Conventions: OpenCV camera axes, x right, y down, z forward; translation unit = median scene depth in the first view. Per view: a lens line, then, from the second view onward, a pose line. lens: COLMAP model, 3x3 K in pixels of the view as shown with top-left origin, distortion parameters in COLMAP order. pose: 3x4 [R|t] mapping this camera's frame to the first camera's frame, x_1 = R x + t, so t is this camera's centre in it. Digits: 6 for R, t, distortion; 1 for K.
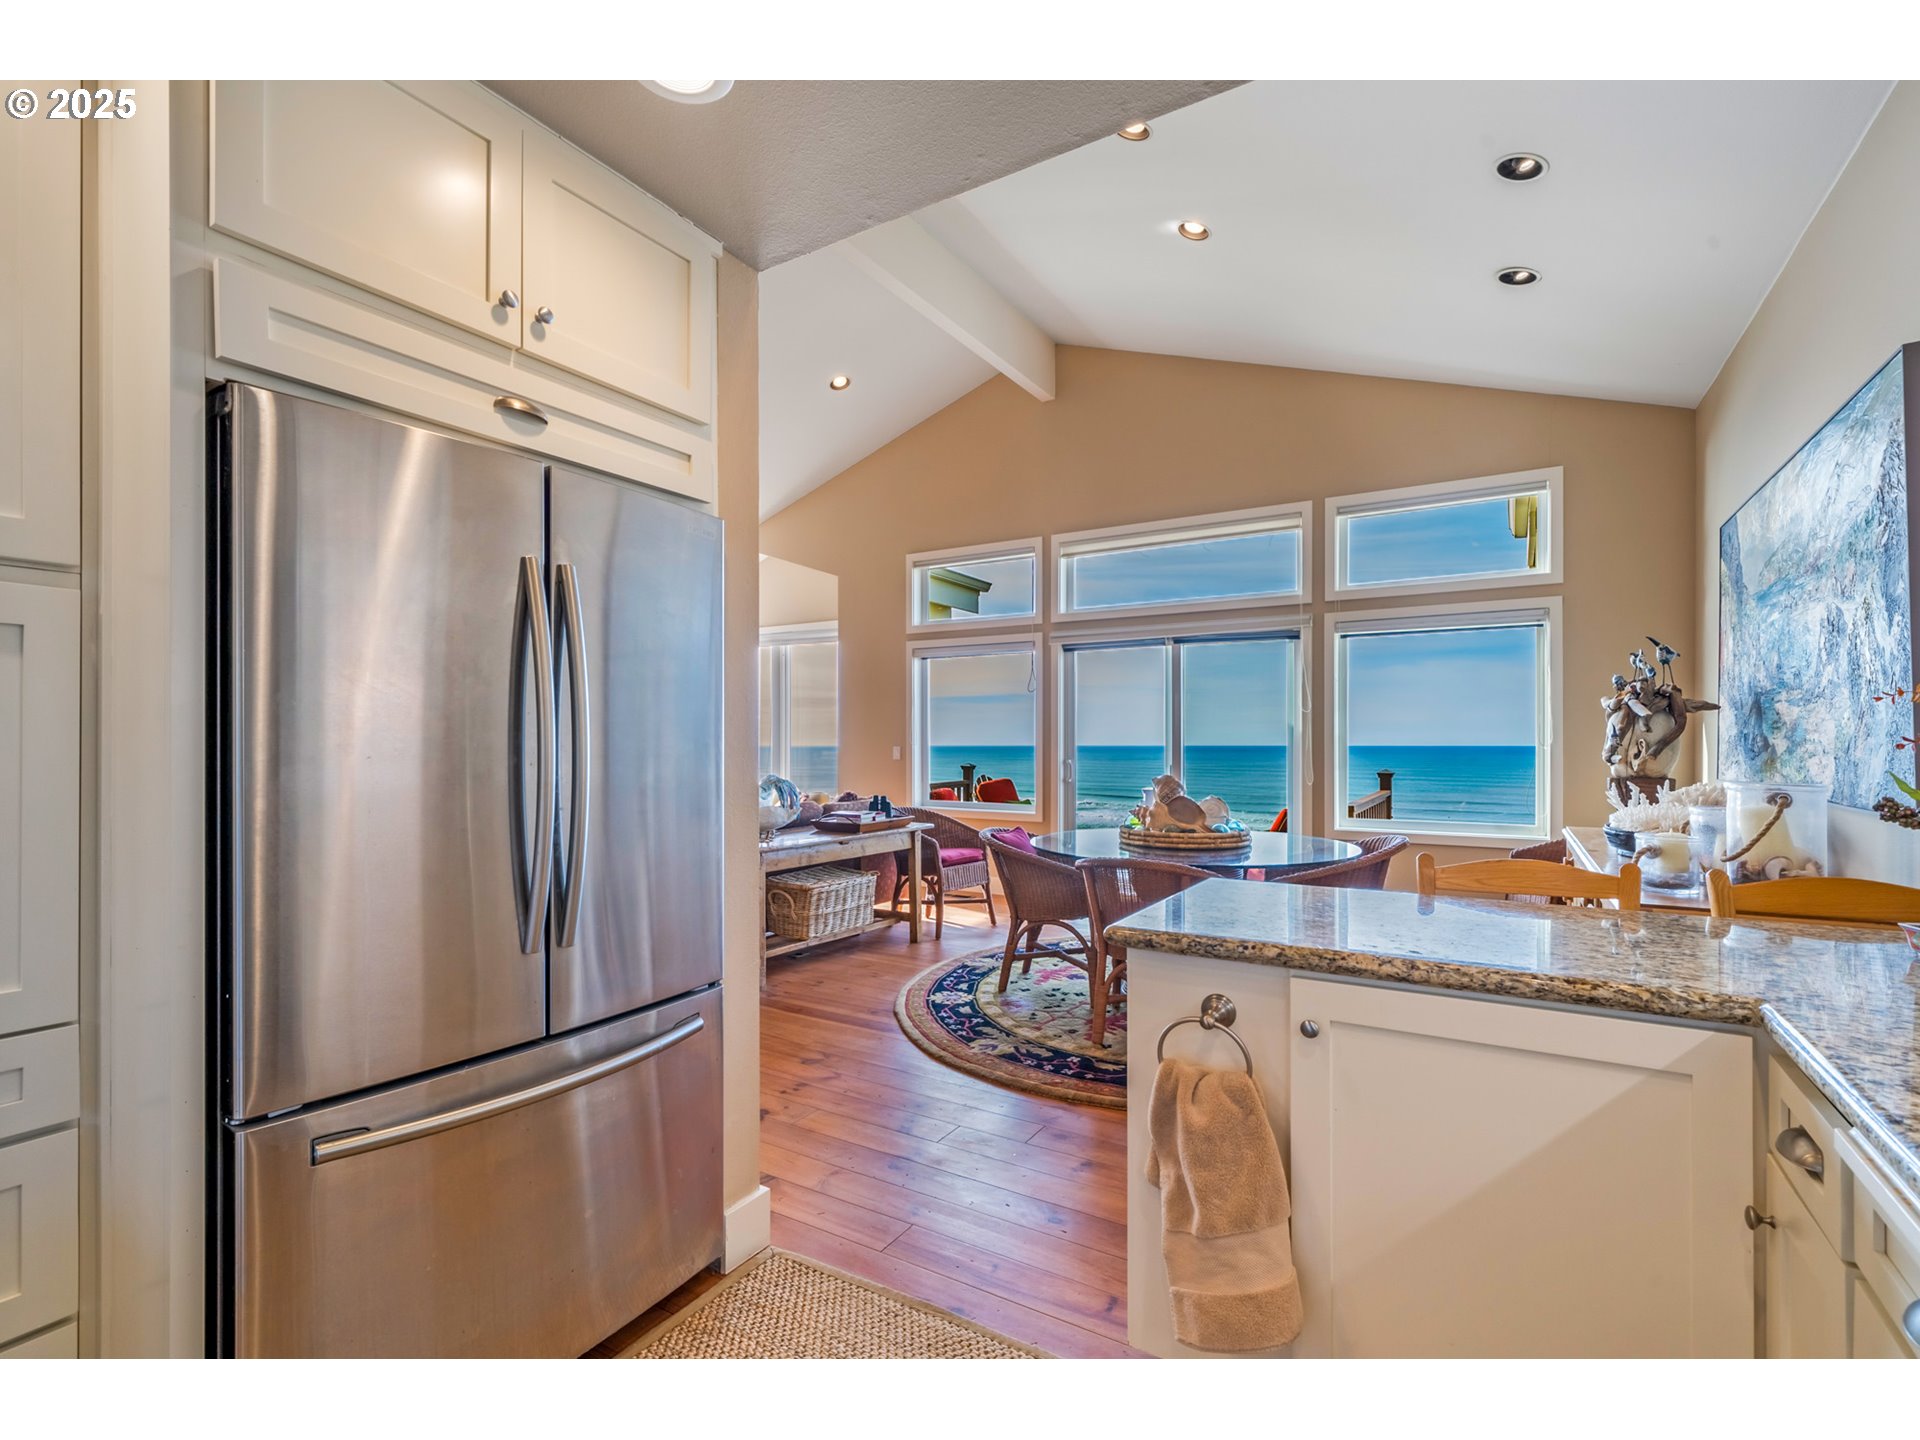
lens RADIAL K [[890.5, 0, 994.4], [0, 890.5, 732.8], [0, 0, 1]] dist [-0.008645, 0.000450]
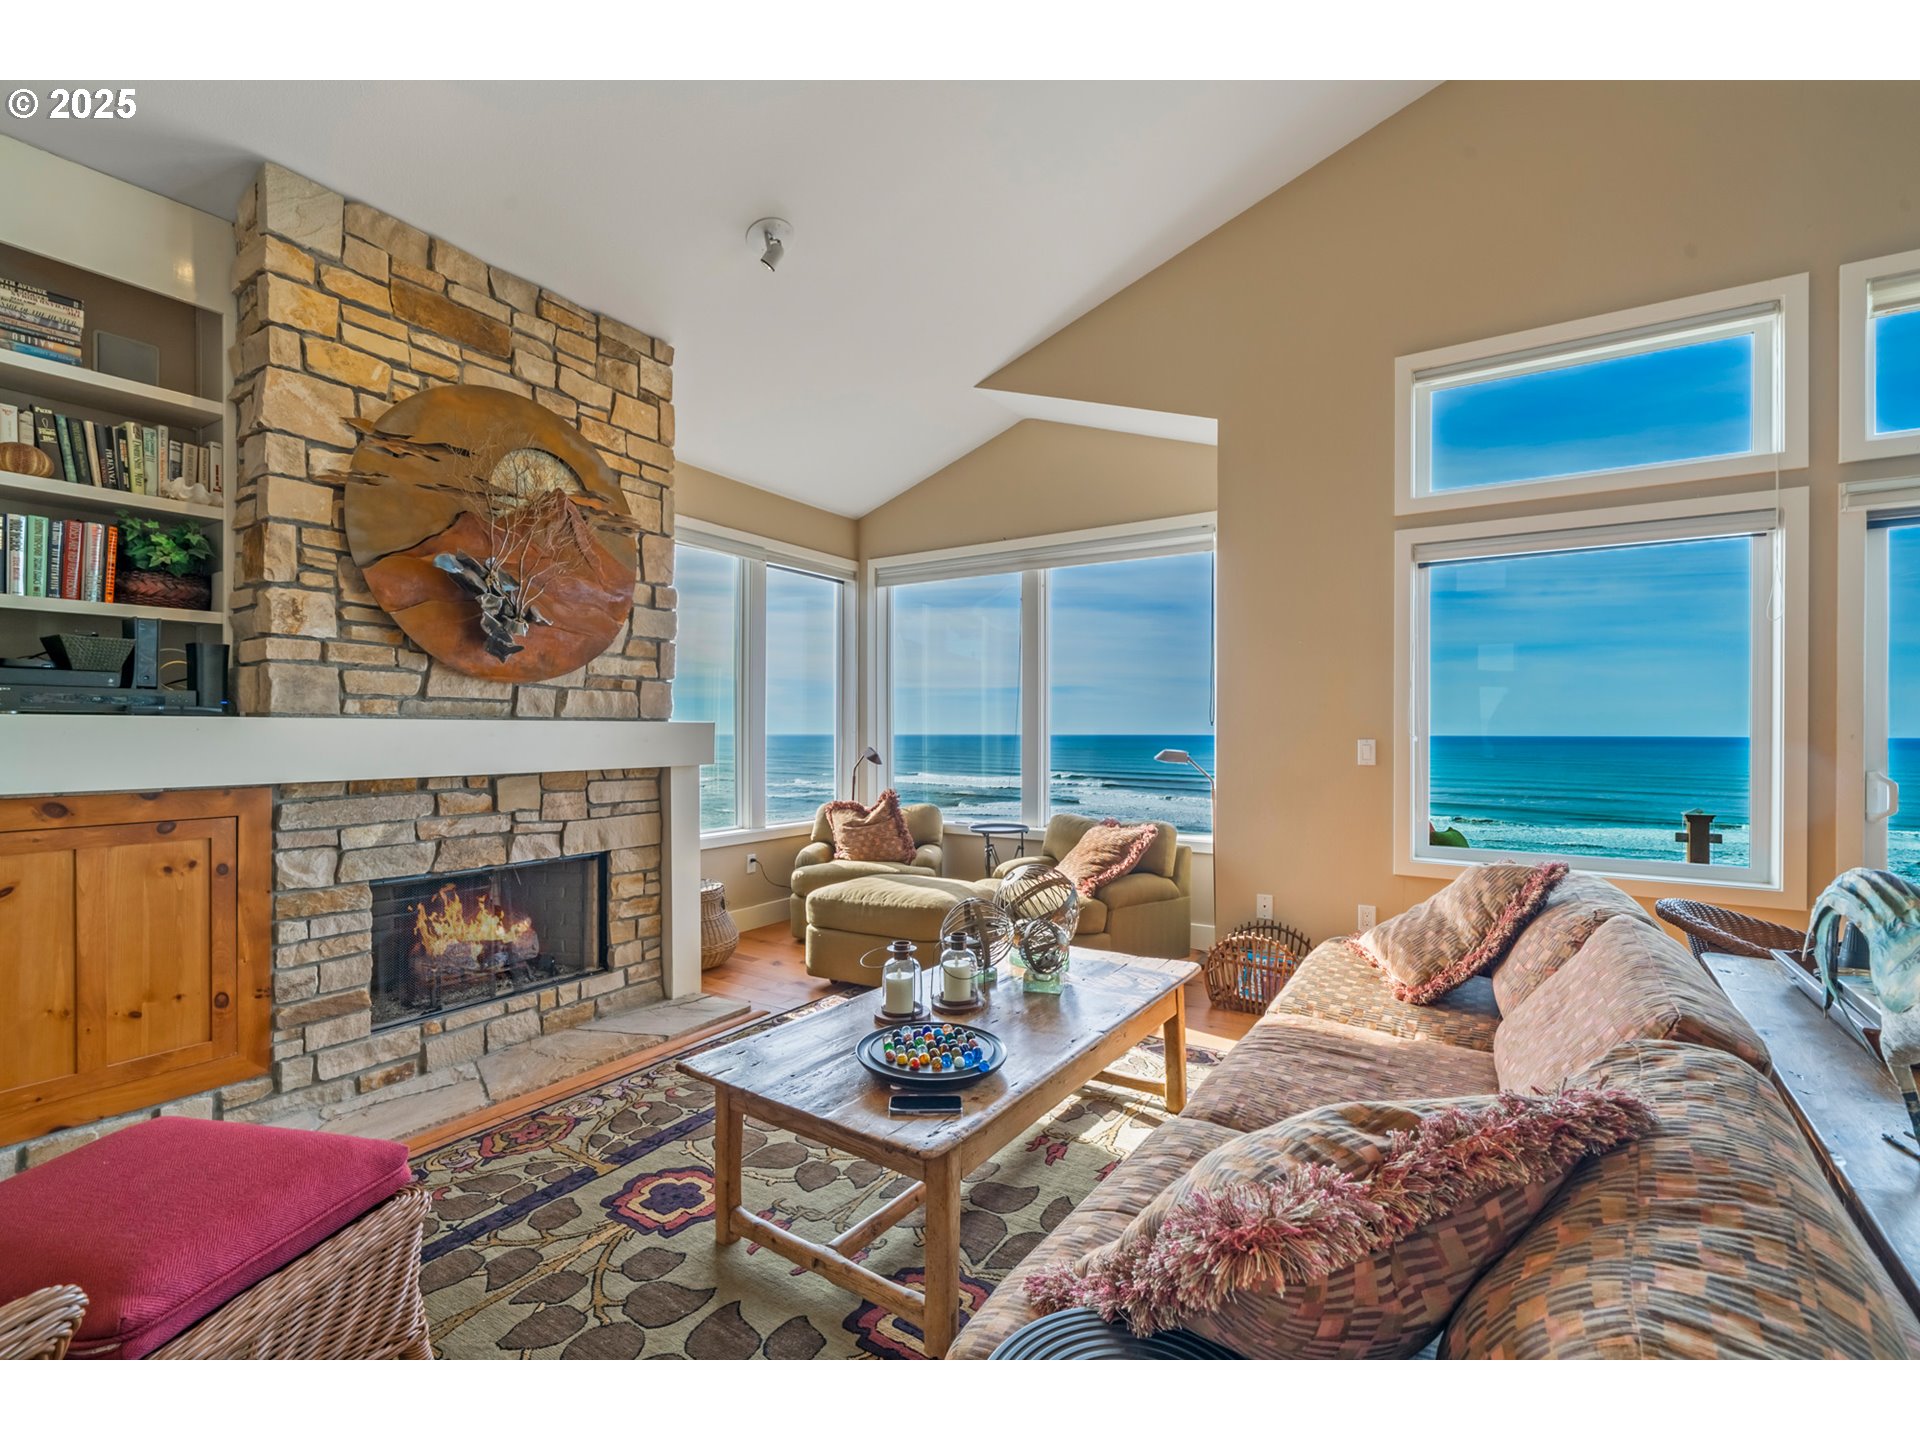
lens RADIAL K [[825.9, 0, 954.7], [0, 825.9, 728.3], [0, 0, 1]] dist [-0.001987, 0.000094]
pose [[0.999126, 0.000845, -0.041795, -0.412336], [-0.000447, 0.999954, 0.009538, 0.005505], [0.041801, -0.009511, 0.999081, 0.655802]]
